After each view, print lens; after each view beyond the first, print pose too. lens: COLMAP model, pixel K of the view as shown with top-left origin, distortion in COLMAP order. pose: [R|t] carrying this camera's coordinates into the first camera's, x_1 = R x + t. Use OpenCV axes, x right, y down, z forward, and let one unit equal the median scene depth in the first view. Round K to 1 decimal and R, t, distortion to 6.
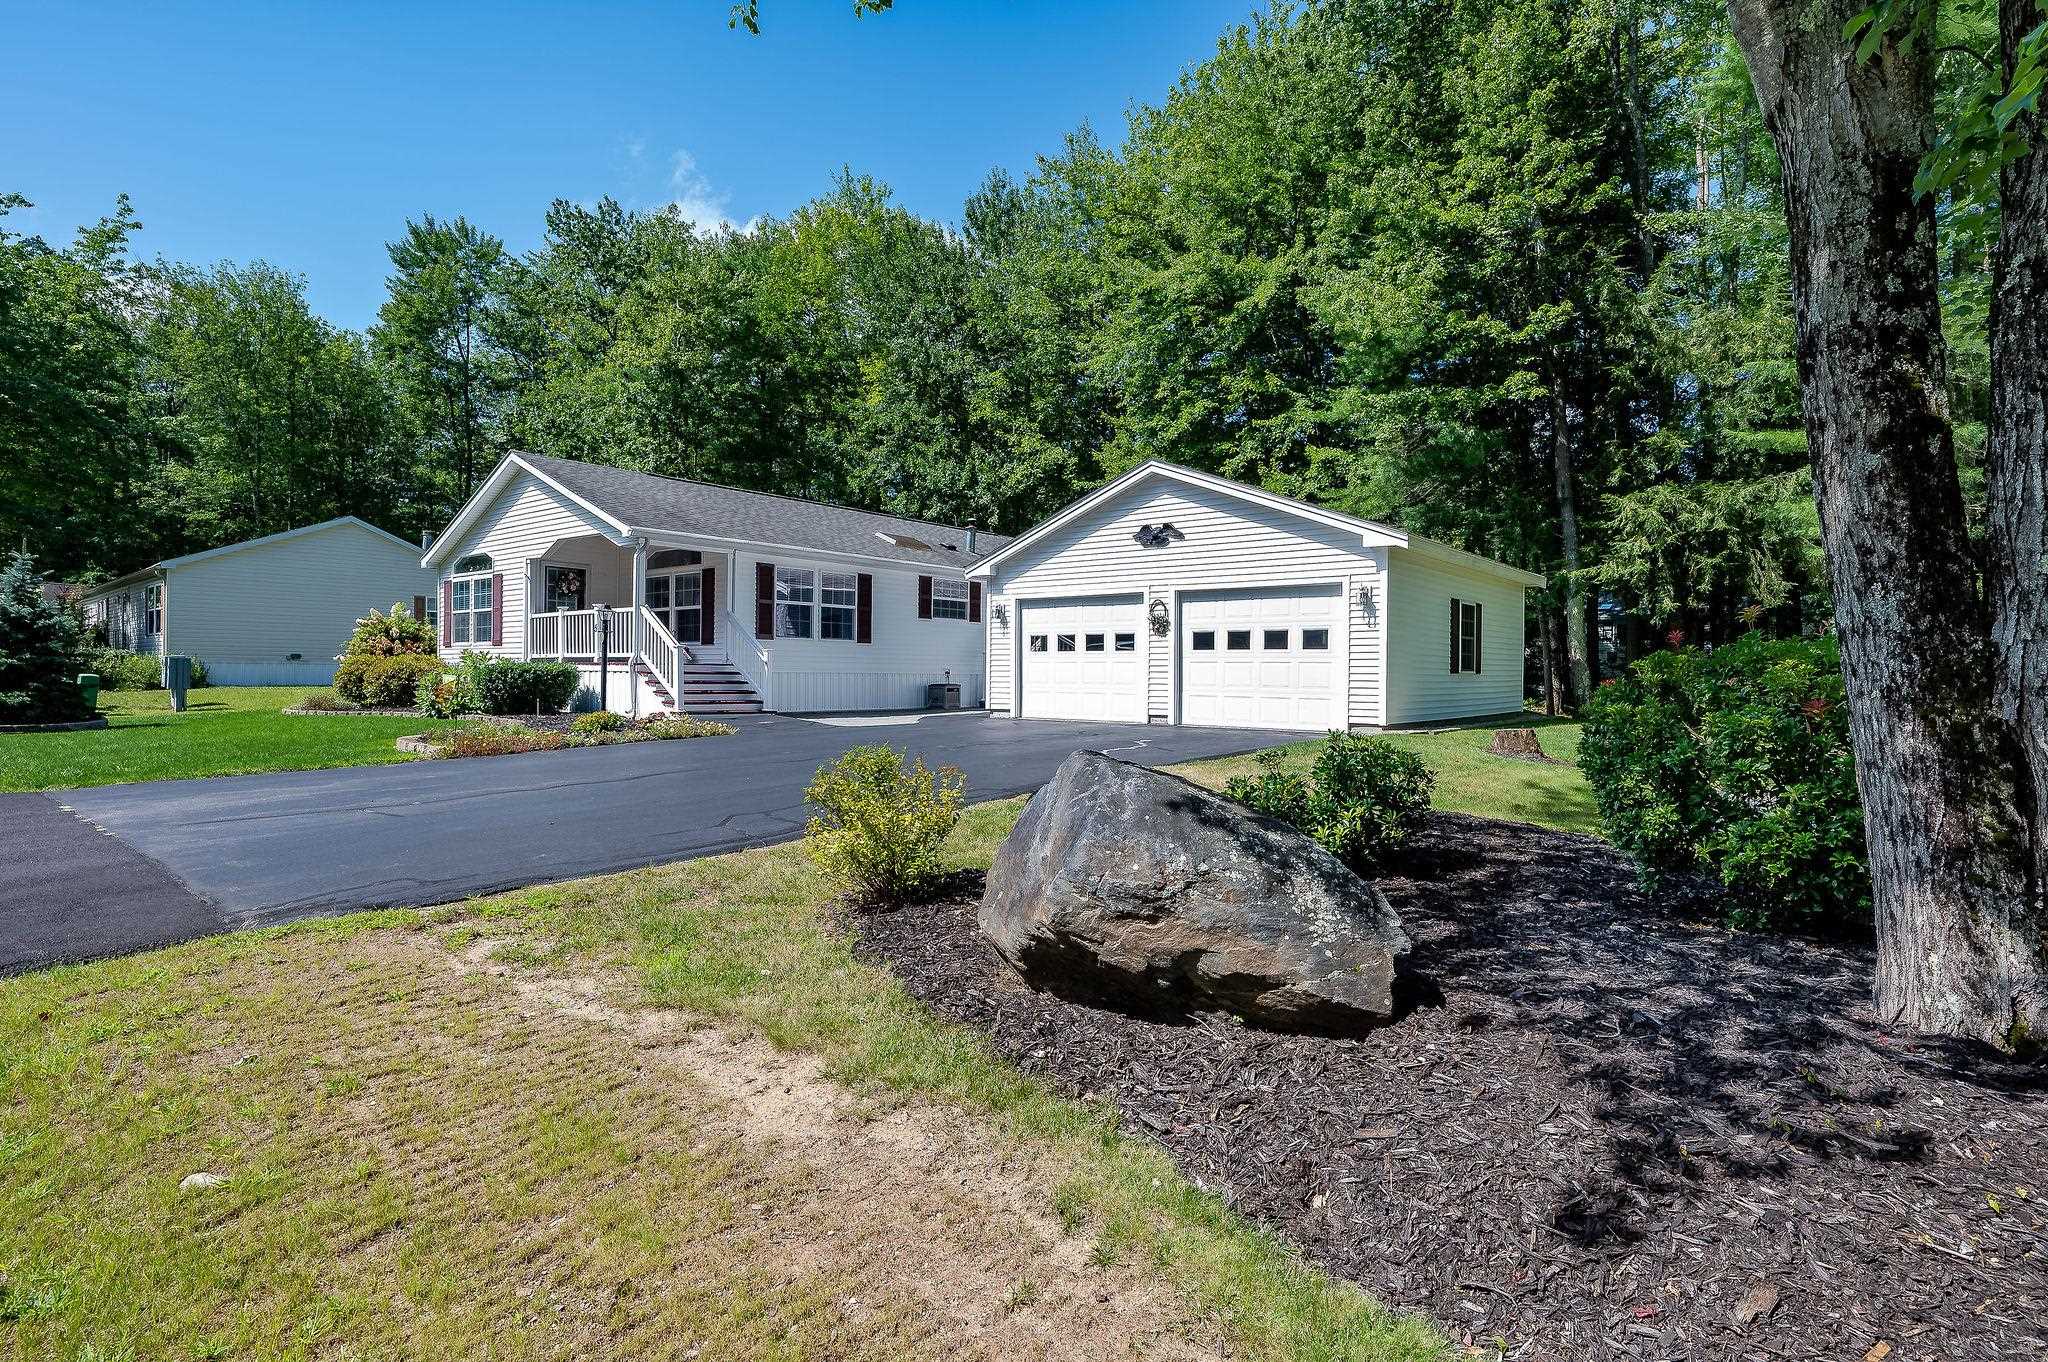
lens RADIAL K [[1009.7, 0, 1028.1], [0, 1009.7, 683.5], [0, 0, 1]] dist [-0.004912, -0.001298]
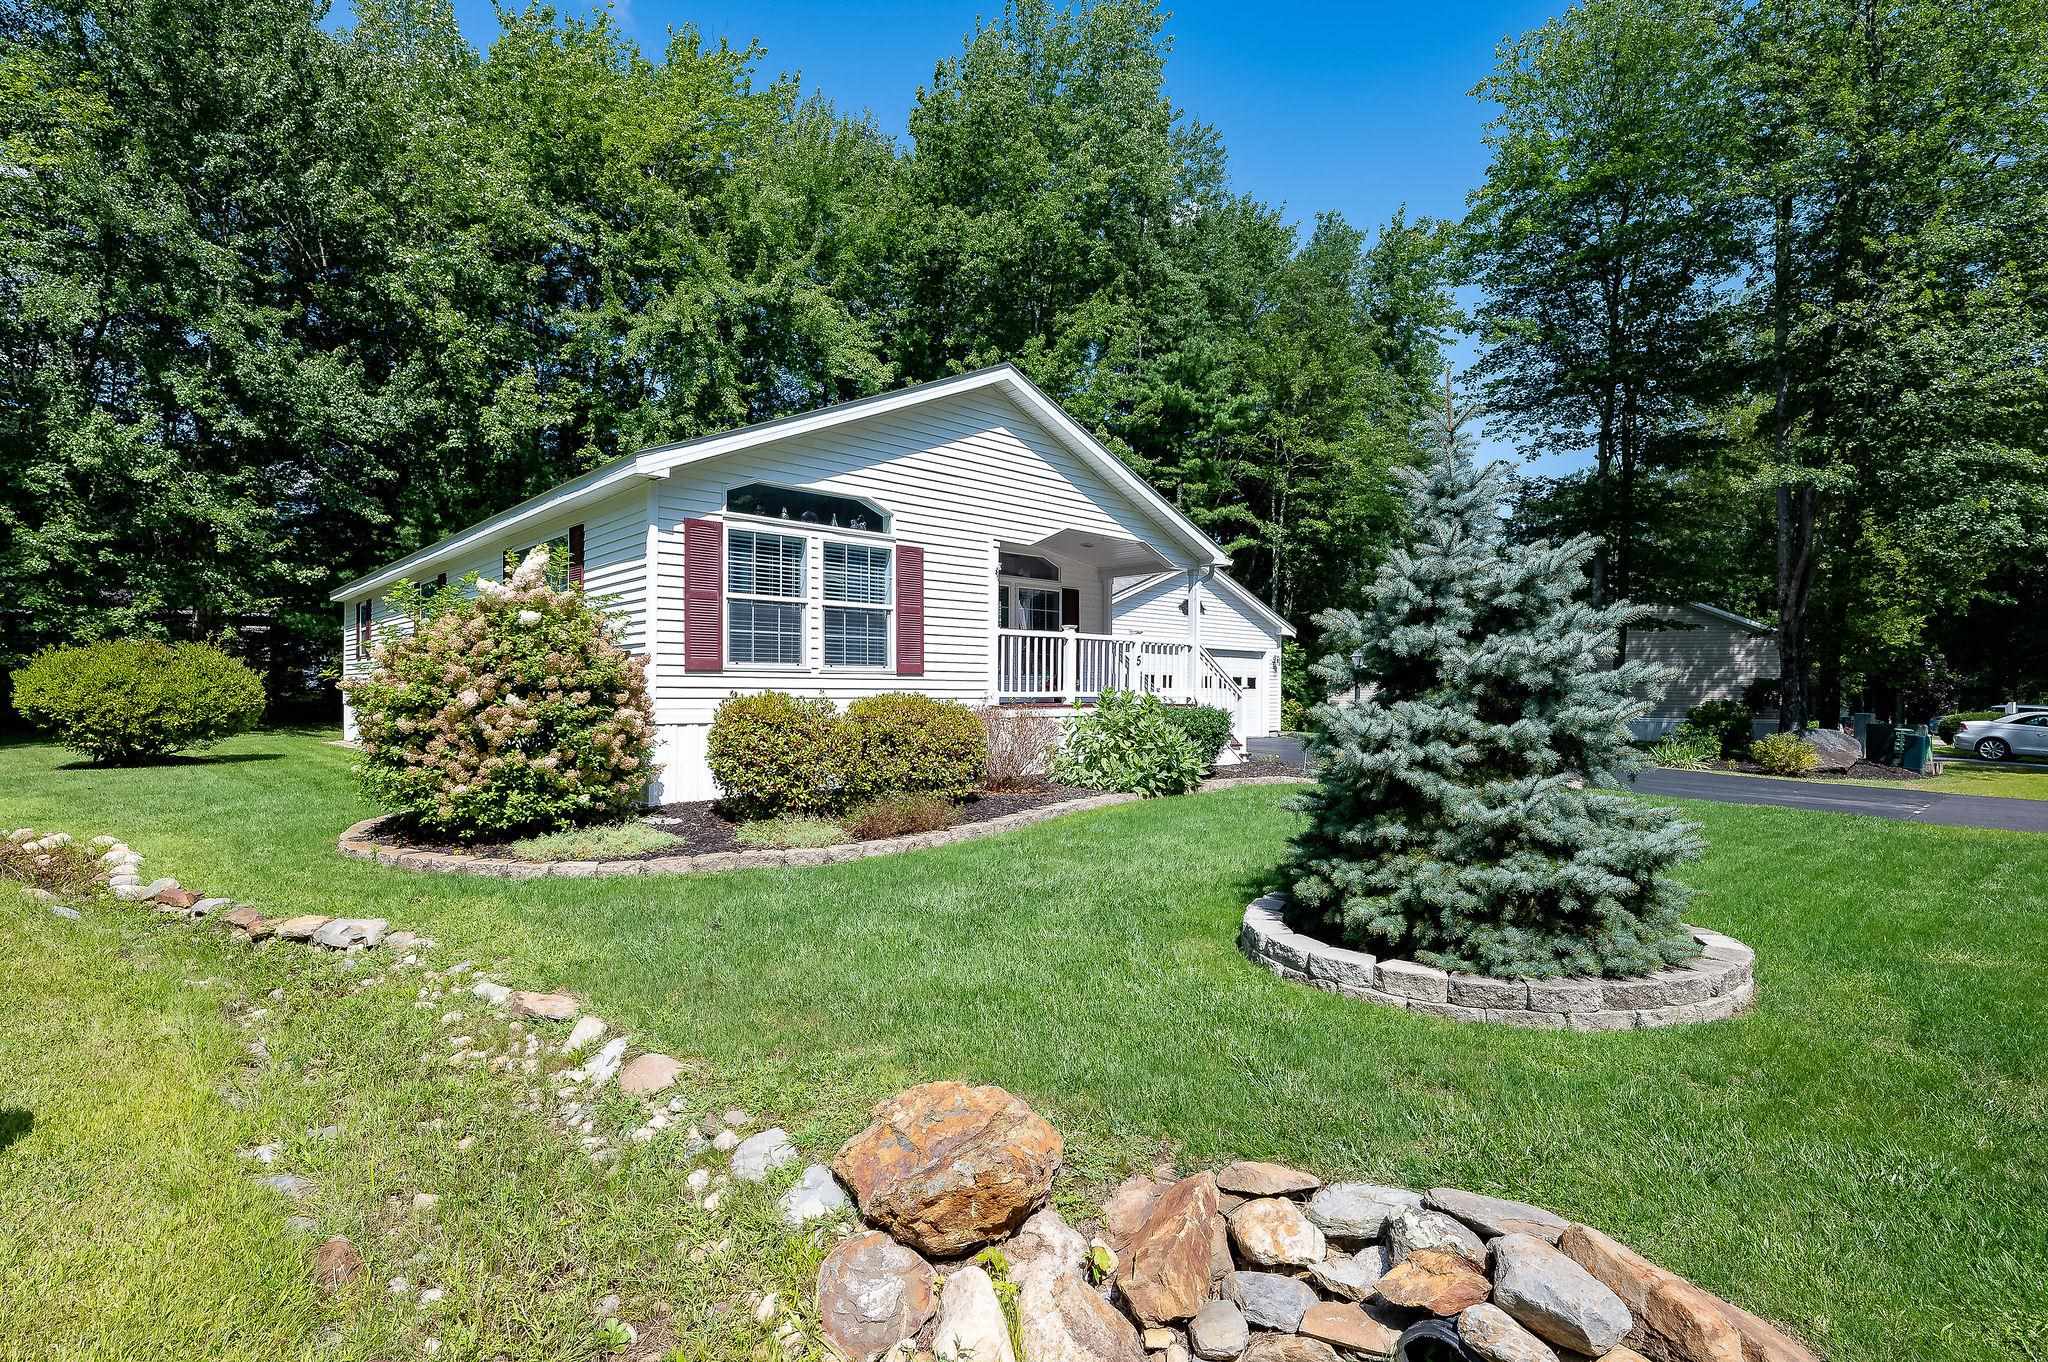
lens RADIAL K [[1009.7, 0, 1038.4], [0, 1009.7, 689.3], [0, 0, 1]] dist [-0.004912, -0.001298]
pose [[0.105961, -0.004527, 0.994360, -1.120495], [0.007095, 0.999968, 0.003797, -0.032899], [-0.994345, 0.006653, 0.105990, 0.909072]]
